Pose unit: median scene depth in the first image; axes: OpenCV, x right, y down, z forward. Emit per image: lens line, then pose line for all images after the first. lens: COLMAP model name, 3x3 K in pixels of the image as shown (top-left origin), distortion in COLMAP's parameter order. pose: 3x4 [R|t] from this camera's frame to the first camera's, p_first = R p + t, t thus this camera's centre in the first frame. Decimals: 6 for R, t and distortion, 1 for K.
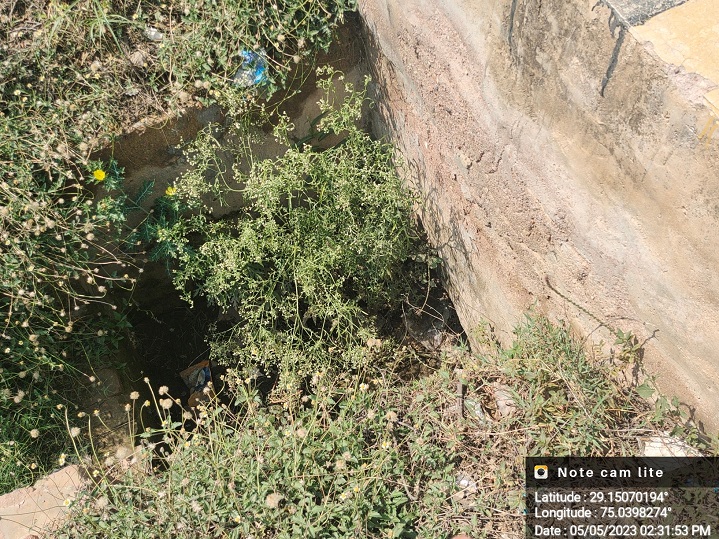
lens RADIAL K [[729.1, 0, 358.9], [0, 729.1, 268.3], [0, 0, 1]] dist [-0.003310, 0.000000]
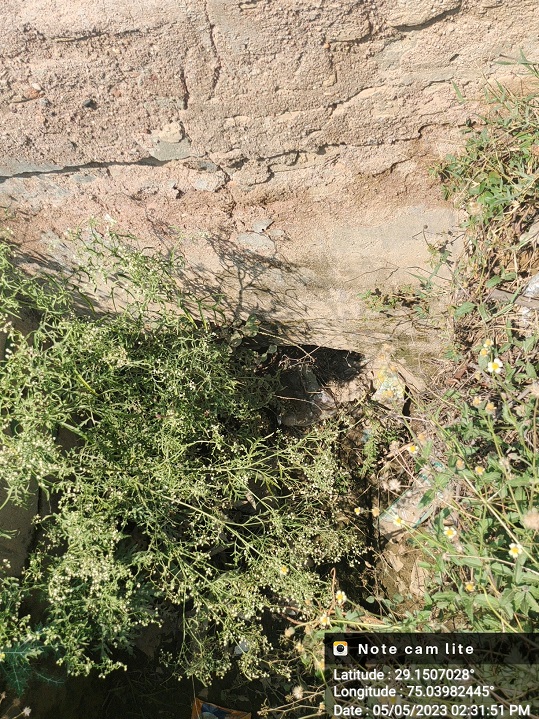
lens RADIAL K [[729.1, 0, 270.2], [0, 729.1, 363.5], [0, 0, 1]] dist [-0.003310, 0.000000]
pose [[0.491765, -0.830597, 0.261295, -0.114957], [0.857260, 0.514420, 0.021833, 0.012115], [-0.152550, 0.213261, 0.965012, 0.329760]]
